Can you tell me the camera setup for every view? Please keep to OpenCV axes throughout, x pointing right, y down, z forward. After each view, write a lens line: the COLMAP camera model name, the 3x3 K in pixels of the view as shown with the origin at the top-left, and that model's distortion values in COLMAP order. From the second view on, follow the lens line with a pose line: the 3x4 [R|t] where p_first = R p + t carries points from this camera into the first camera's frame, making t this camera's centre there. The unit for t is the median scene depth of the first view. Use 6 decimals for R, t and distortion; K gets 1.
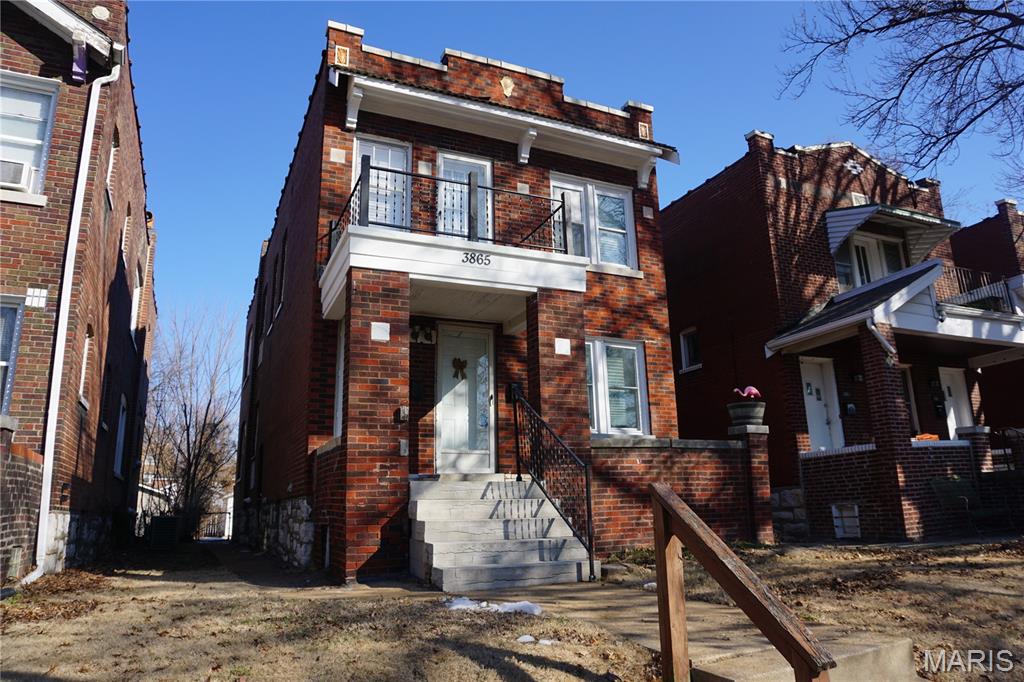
lens RADIAL K [[681.7, 0, 516.0], [0, 681.7, 337.2], [0, 0, 1]] dist [-0.053749, 0.035088]
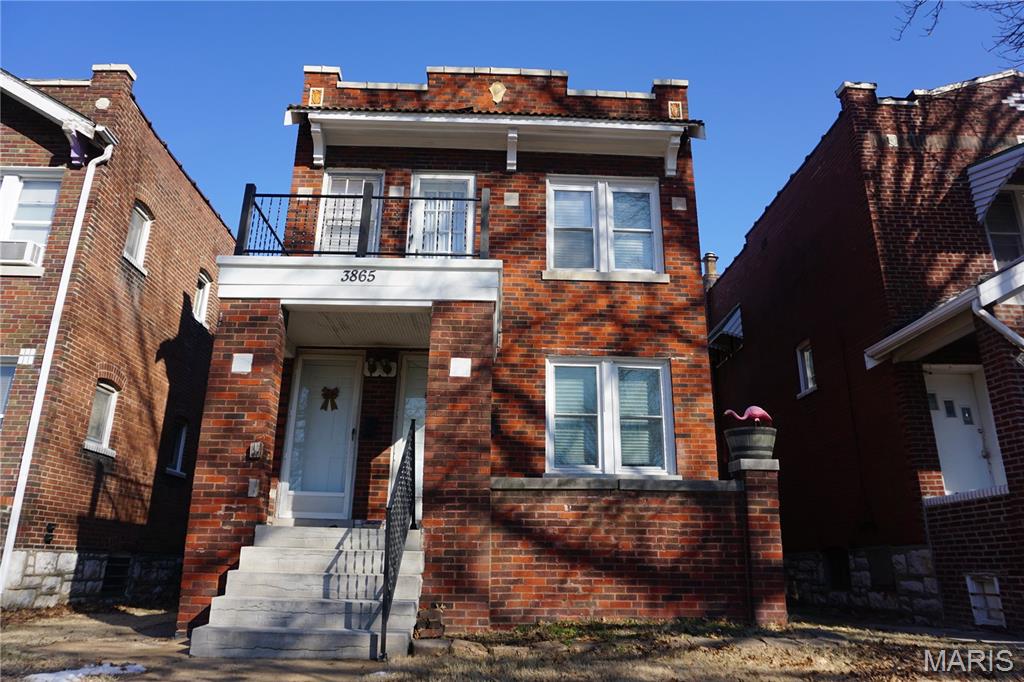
lens RADIAL K [[681.7, 0, 516.0], [0, 681.7, 337.2], [0, 0, 1]] dist [-0.053749, 0.035088]
pose [[0.922890, -0.086833, -0.375146, 0.397714], [0.060244, 0.994805, -0.082055, 0.043848], [0.380322, 0.053127, 0.923327, 0.221845]]
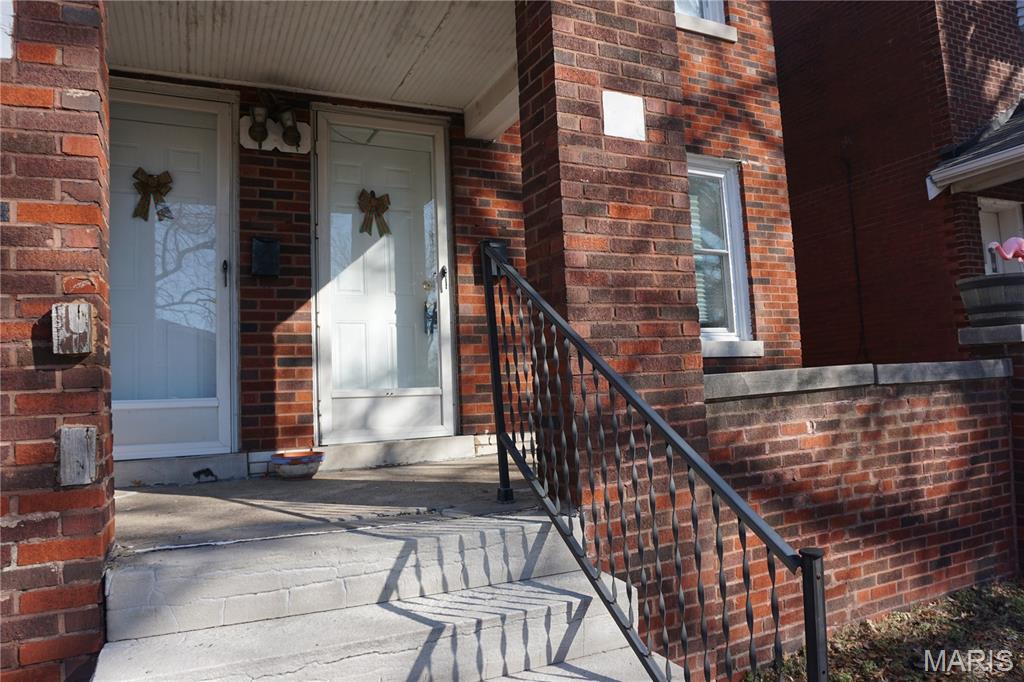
lens RADIAL K [[681.7, 0, 516.0], [0, 681.7, 337.2], [0, 0, 1]] dist [-0.053749, 0.035088]
pose [[0.999616, -0.021952, 0.016904, 0.004999], [0.018745, 0.985122, 0.170830, 0.056783], [-0.020403, -0.170448, 0.985155, 0.570989]]
